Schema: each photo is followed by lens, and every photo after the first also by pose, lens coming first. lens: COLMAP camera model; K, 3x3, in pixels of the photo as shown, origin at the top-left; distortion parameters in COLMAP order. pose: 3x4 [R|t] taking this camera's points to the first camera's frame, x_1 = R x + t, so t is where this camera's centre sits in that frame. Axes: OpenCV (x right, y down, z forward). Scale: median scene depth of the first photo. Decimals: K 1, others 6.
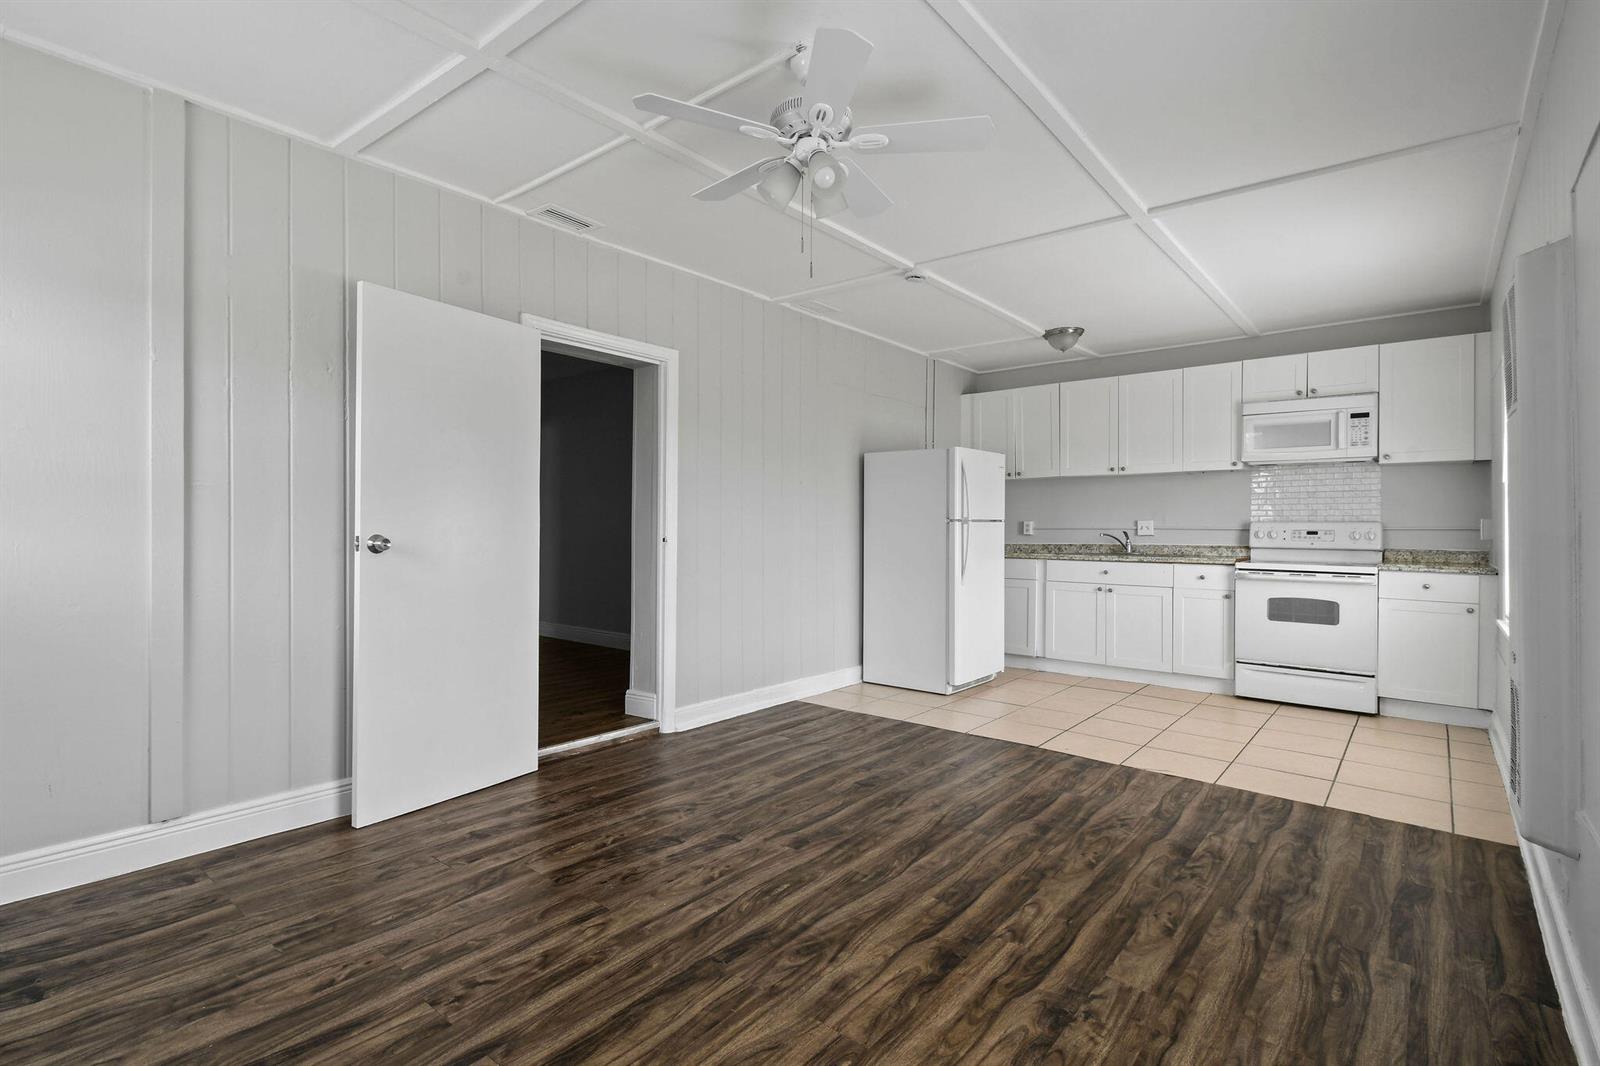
lens RADIAL K [[773.1, 0, 812.6], [0, 773.1, 523.5], [0, 0, 1]] dist [-0.000036, 0.000902]
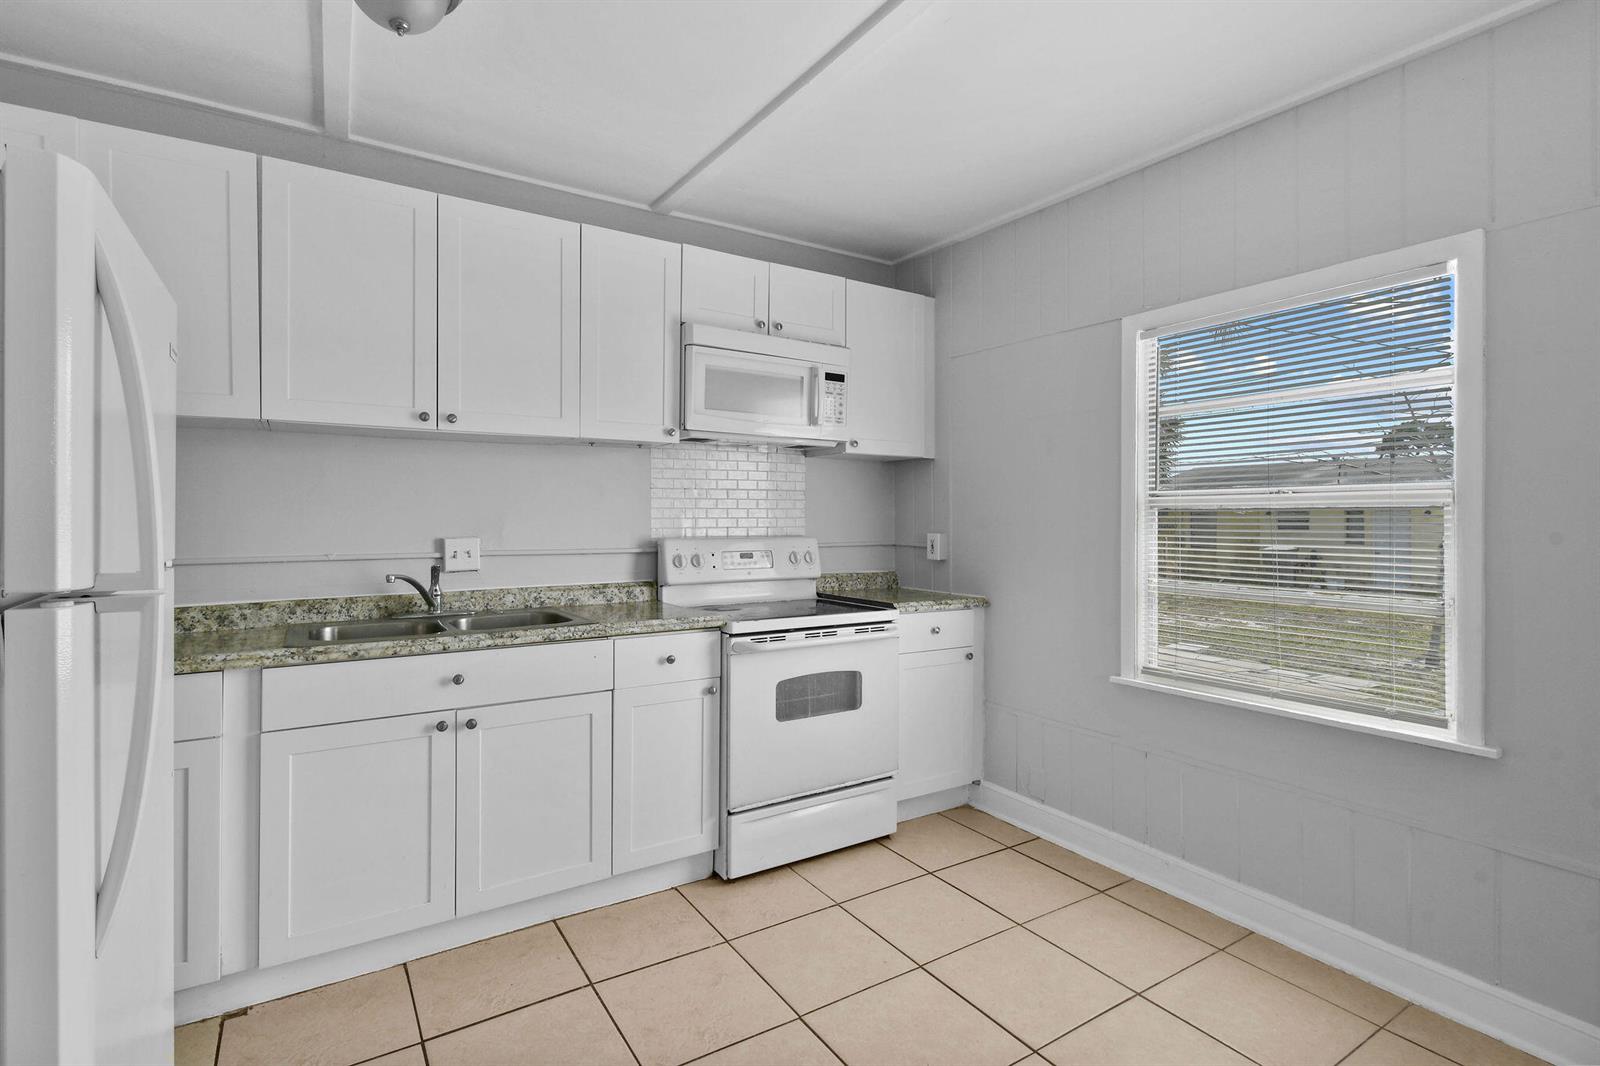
lens RADIAL K [[773.1, 0, 823.3], [0, 773.1, 517.7], [0, 0, 1]] dist [-0.000036, 0.000902]
pose [[0.313202, -0.003043, 0.949682, 0.082356], [-0.003689, 0.999983, 0.004421, -0.024047], [-0.949679, -0.004888, 0.313186, 0.837647]]
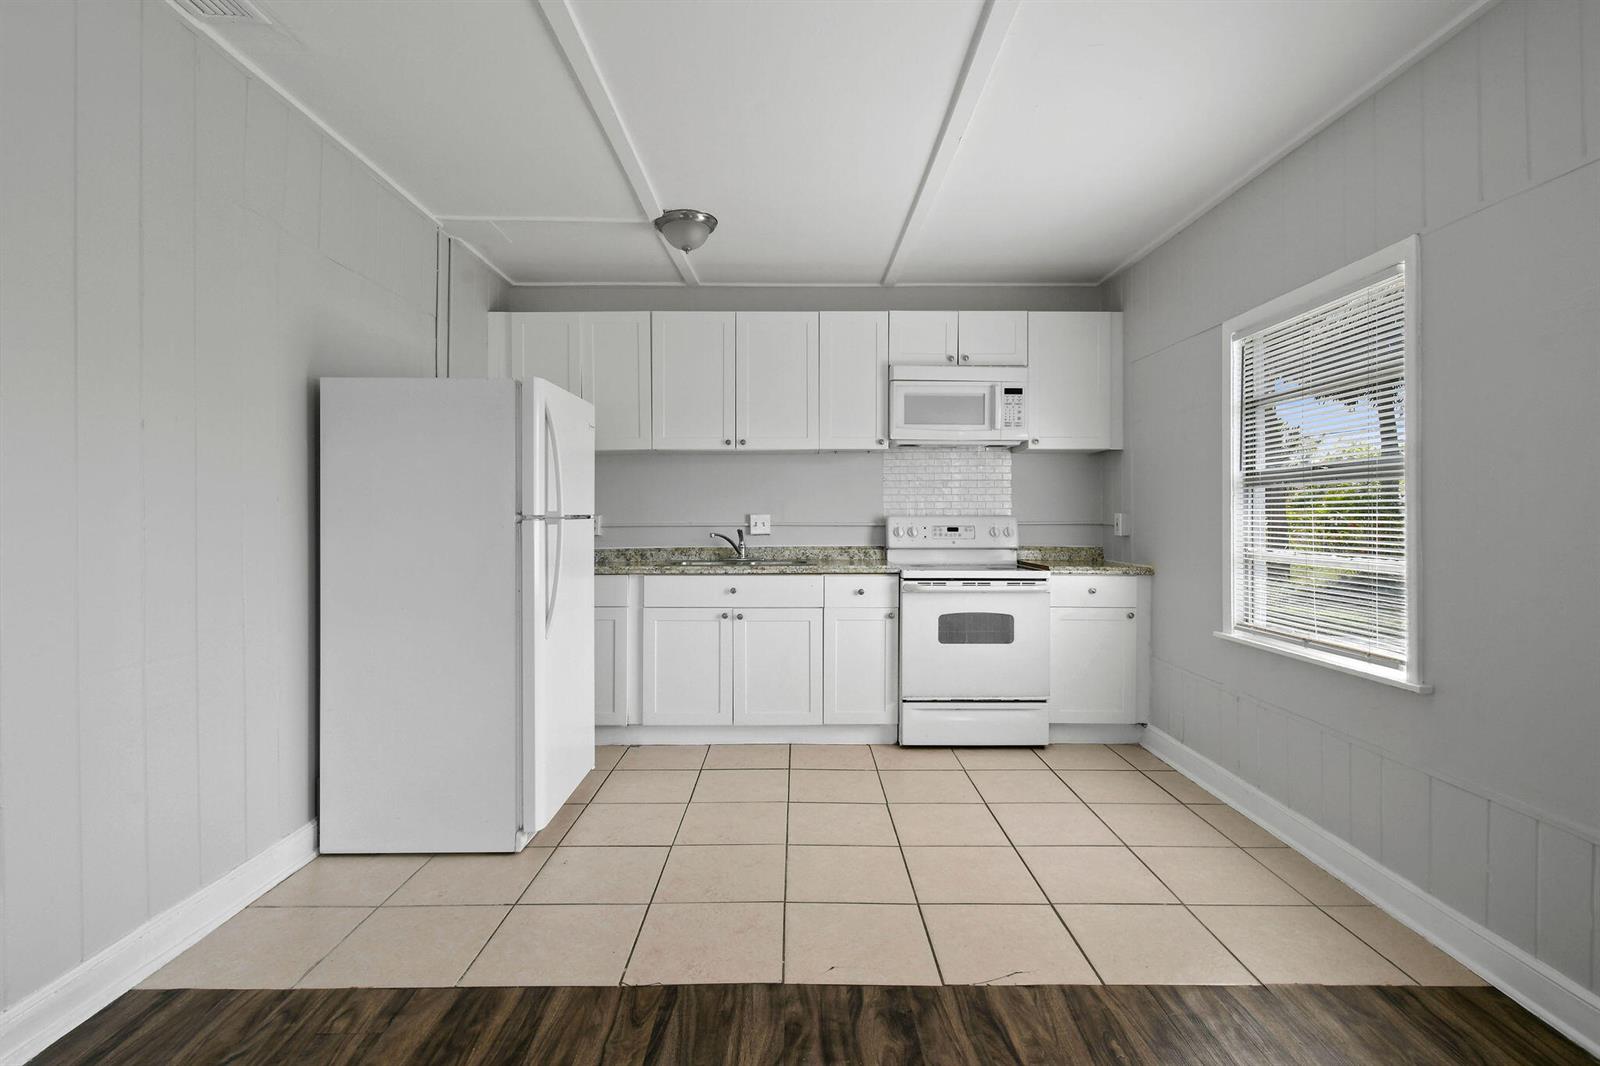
lens RADIAL K [[773.1, 0, 812.8], [0, 773.1, 518.5], [0, 0, 1]] dist [-0.000036, 0.000902]
pose [[0.771806, -0.006814, 0.635822, -0.002523], [0.002189, 0.999965, 0.008059, -0.007553], [-0.635855, -0.004828, 0.771794, 0.505949]]
